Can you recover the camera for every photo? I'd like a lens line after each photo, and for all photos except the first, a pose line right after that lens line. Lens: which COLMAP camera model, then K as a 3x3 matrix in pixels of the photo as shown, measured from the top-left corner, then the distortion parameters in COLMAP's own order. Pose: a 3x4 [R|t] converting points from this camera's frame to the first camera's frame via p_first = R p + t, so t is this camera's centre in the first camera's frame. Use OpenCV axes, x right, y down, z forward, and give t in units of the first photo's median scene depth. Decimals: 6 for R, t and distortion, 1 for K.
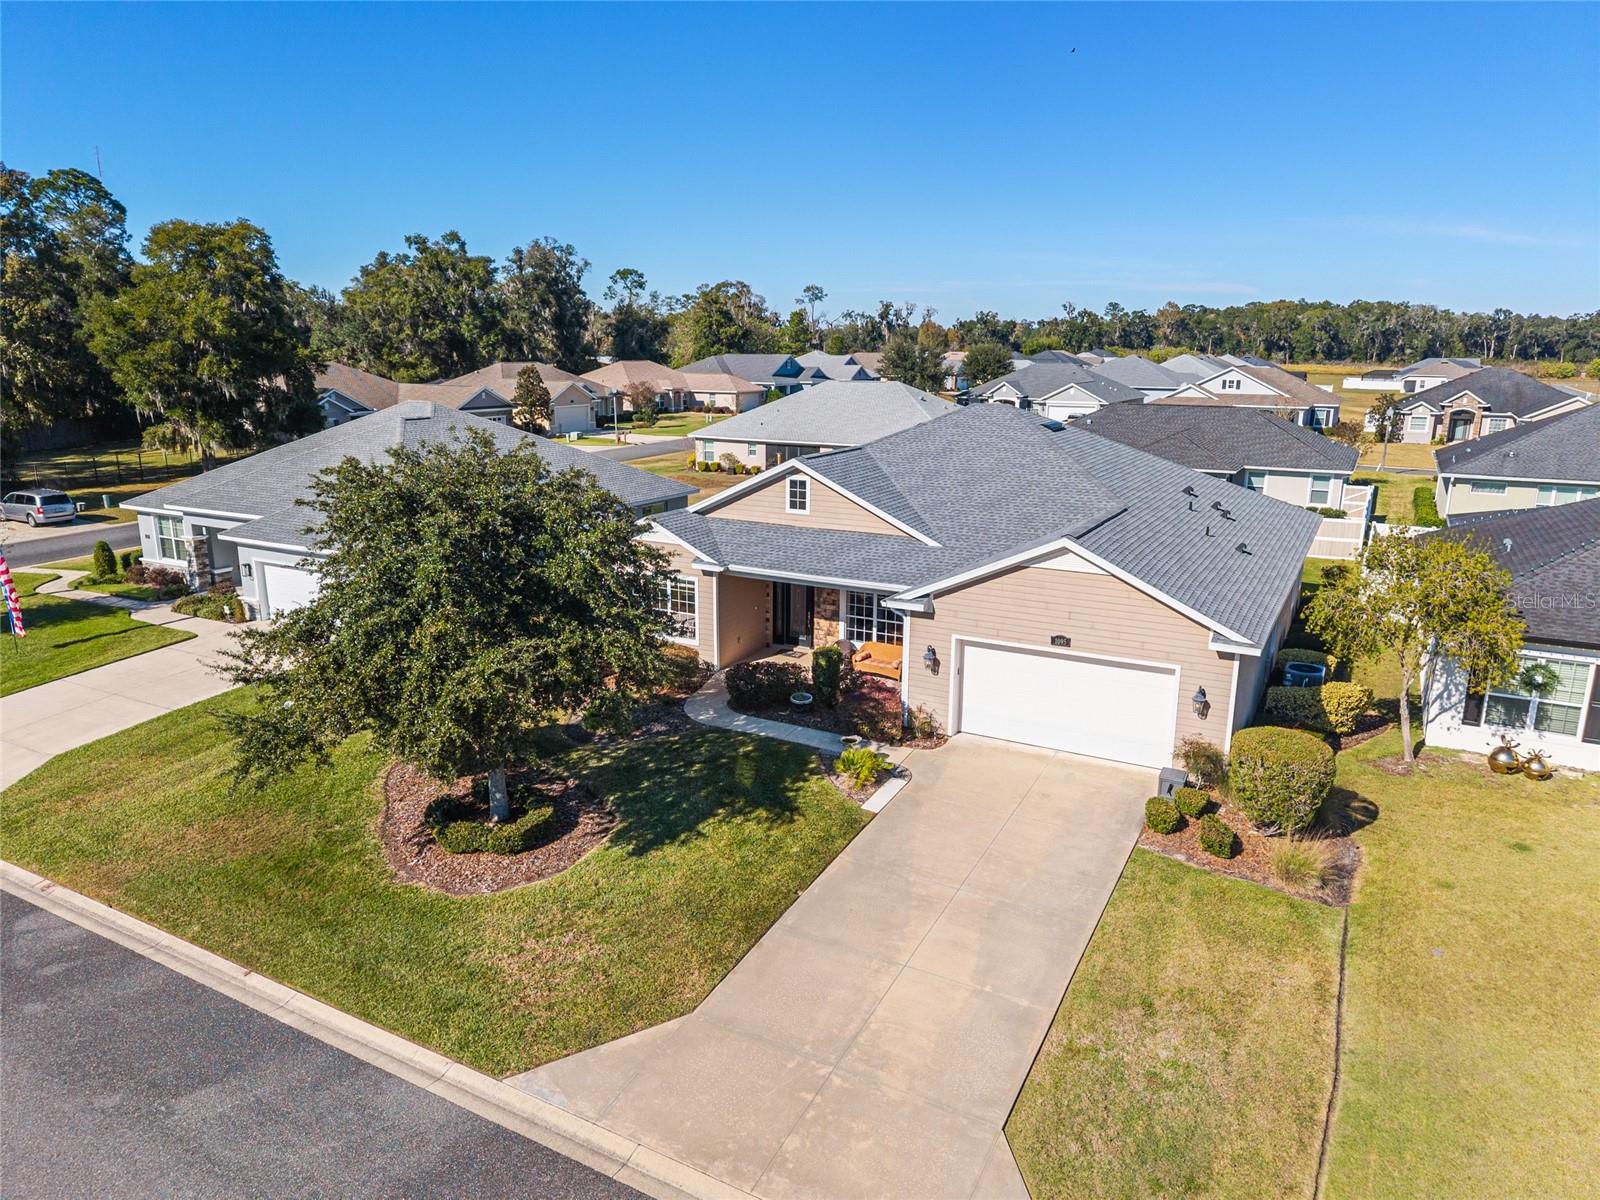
lens RADIAL K [[1063.5, 0, 789.0], [0, 1063.5, 602.4], [0, 0, 1]] dist [0.049186, -0.058897]
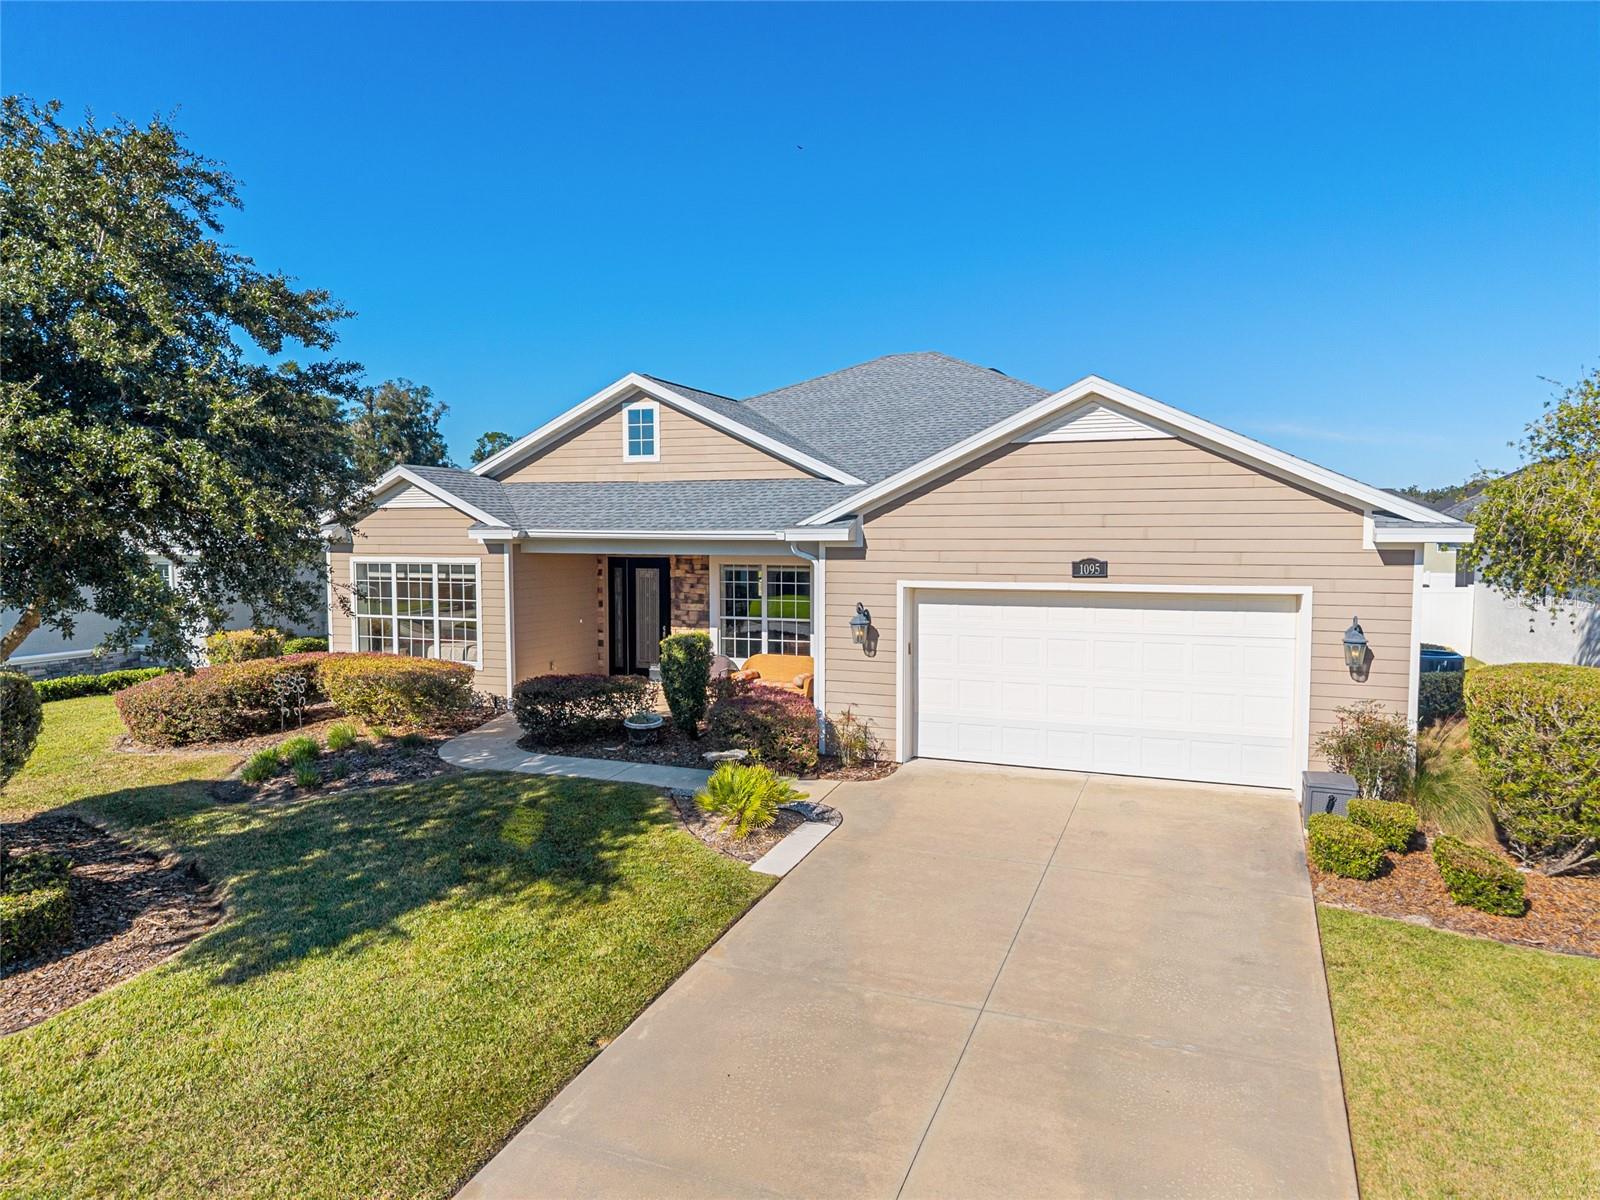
lens RADIAL K [[1071.5, 0, 791.5], [0, 1071.5, 607.1], [0, 0, 1]] dist [0.039012, -0.058782]
pose [[0.993486, -0.015050, 0.112958, 0.029346], [0.033389, 0.986181, -0.162272, 0.137224], [-0.108955, 0.164986, 0.980259, 0.434973]]
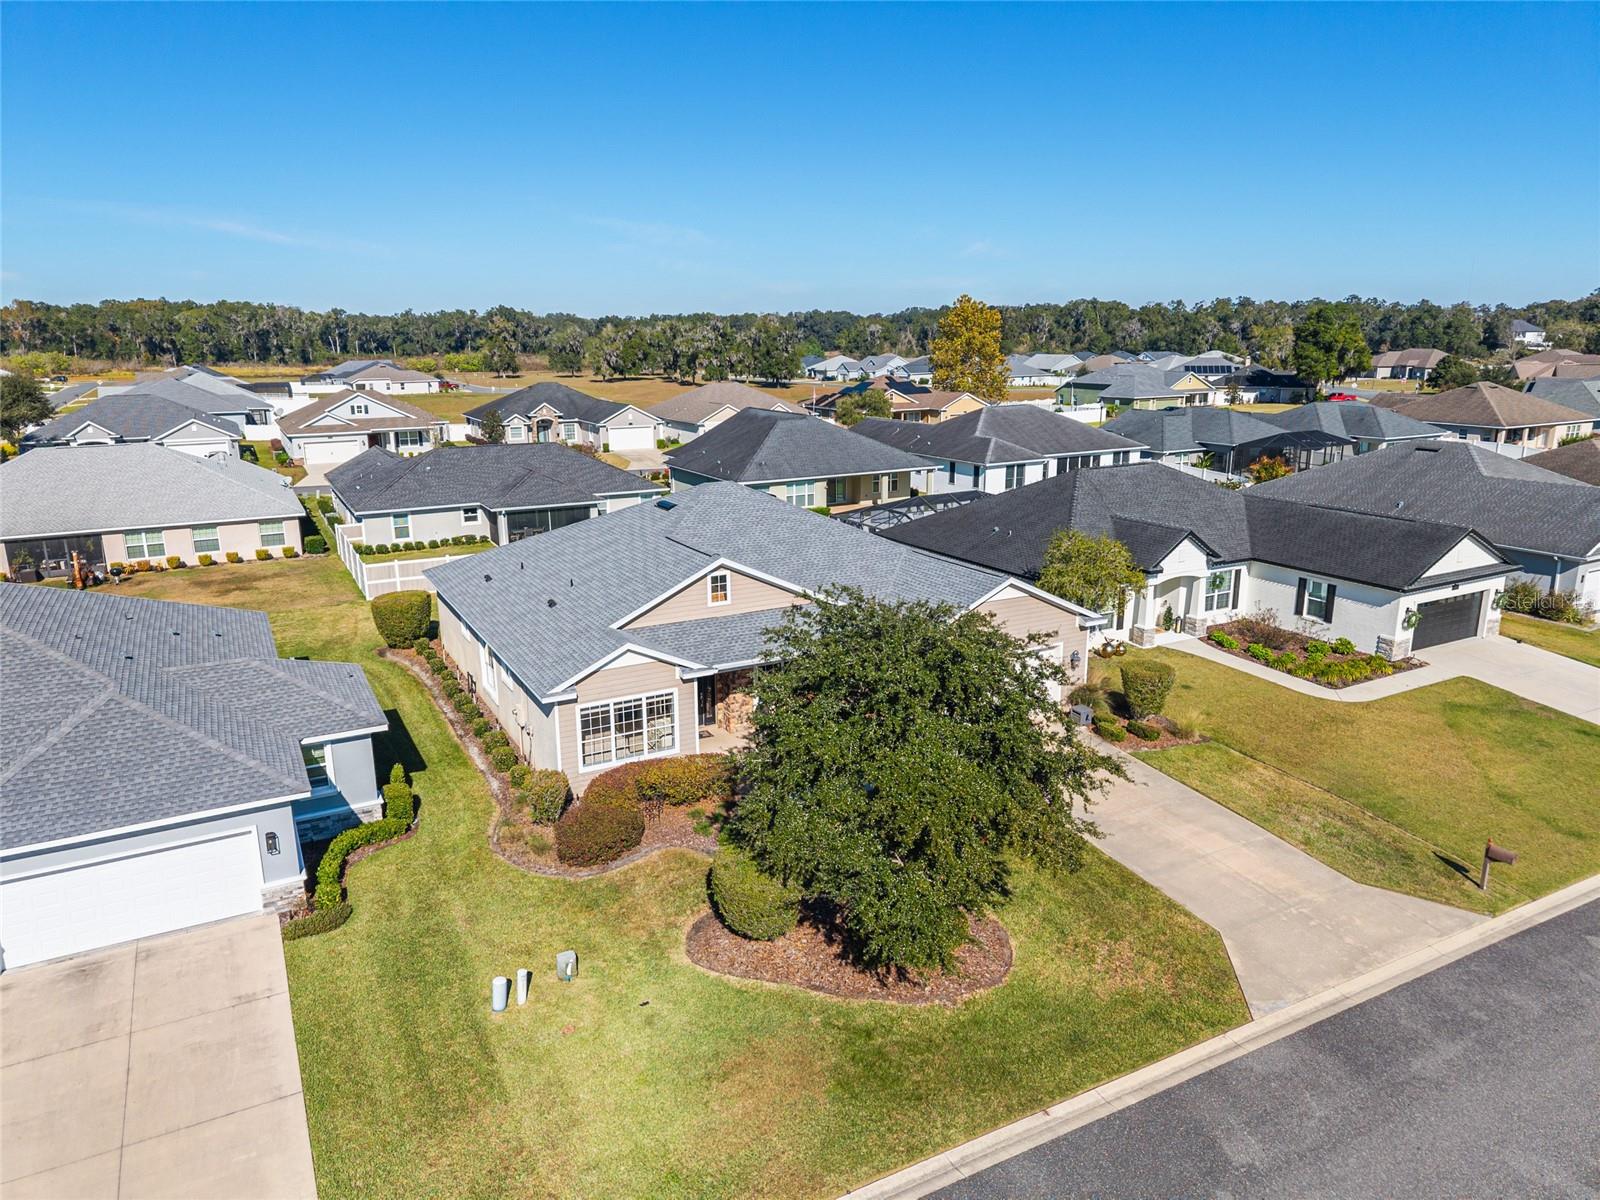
lens RADIAL K [[1063.5, 0, 789.0], [0, 1063.5, 602.4], [0, 0, 1]] dist [0.049186, -0.058897]
pose [[0.544418, -0.215960, 0.810537, -1.005887], [0.209968, 0.970612, 0.117580, -0.240640], [-0.812110, 0.106174, 0.573764, 0.380801]]
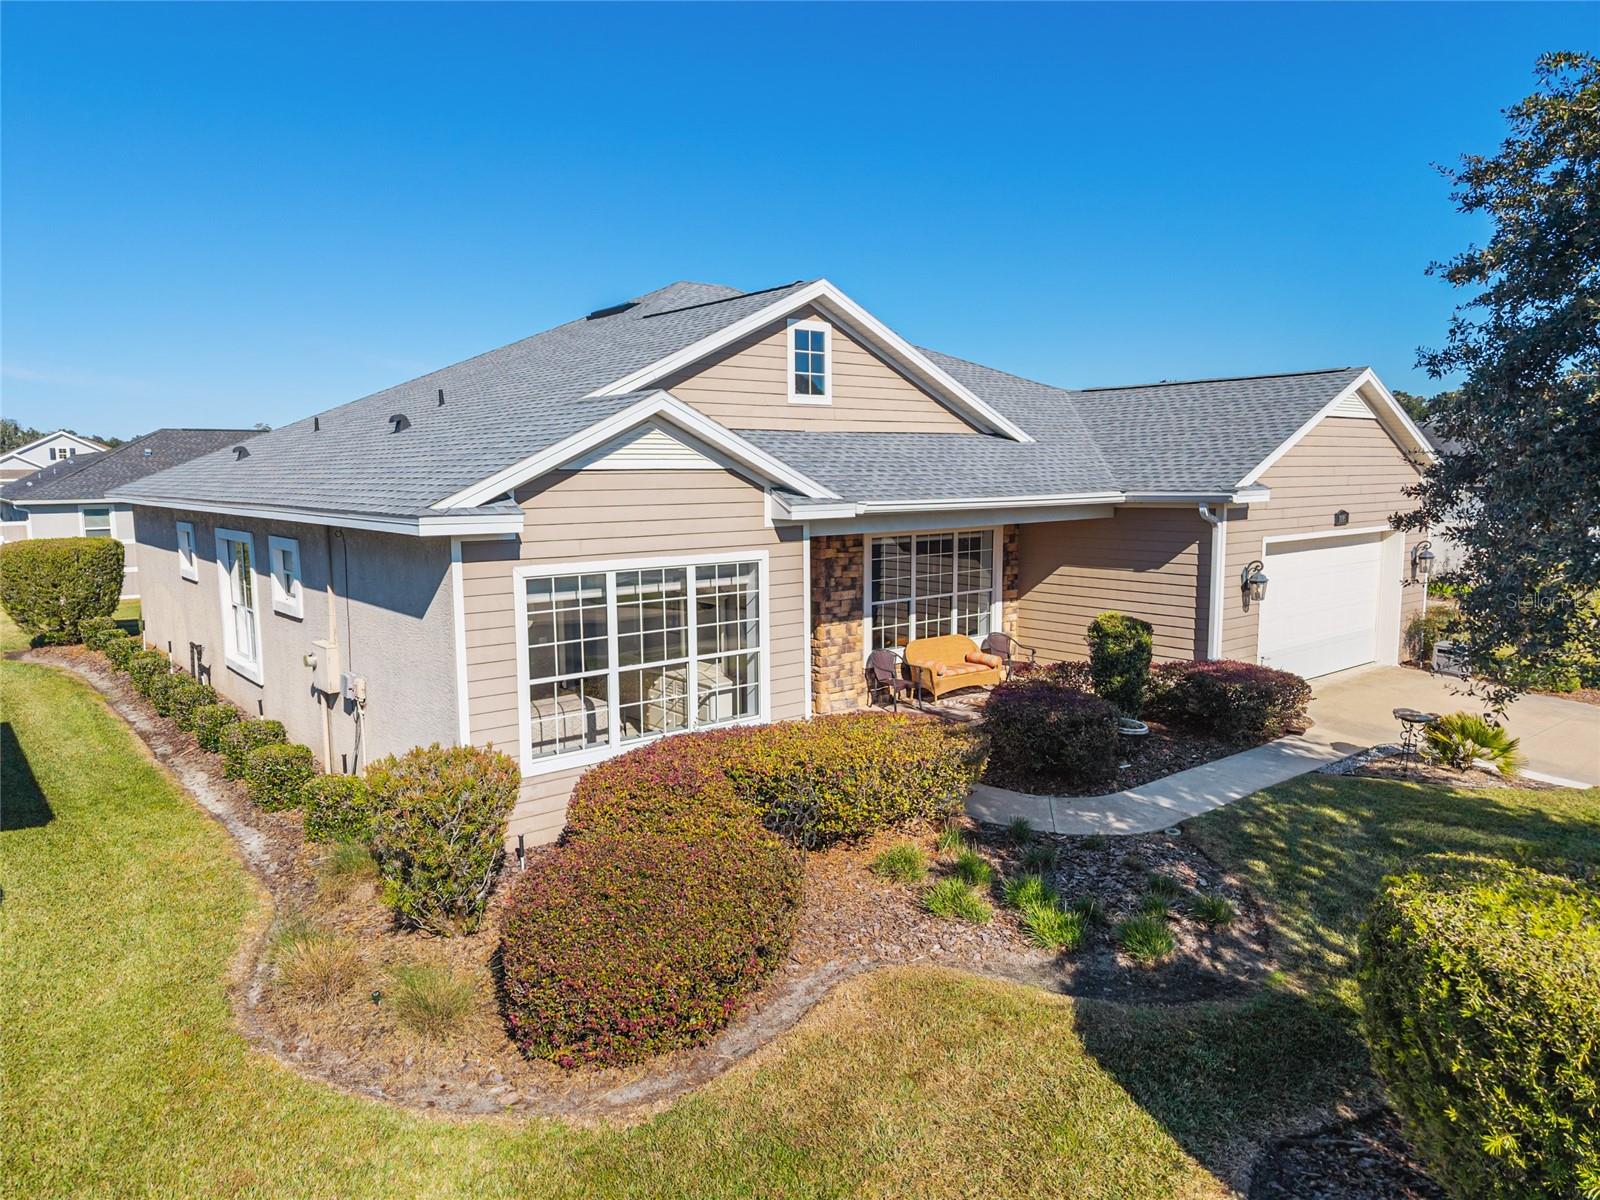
lens RADIAL K [[1071.5, 0, 791.5], [0, 1071.5, 607.1], [0, 0, 1]] dist [0.039012, -0.058782]
pose [[0.368383, -0.125915, 0.921108, -0.538912], [0.230318, 0.972260, 0.040795, -0.020219], [-0.900693, 0.197120, 0.387165, 1.012512]]
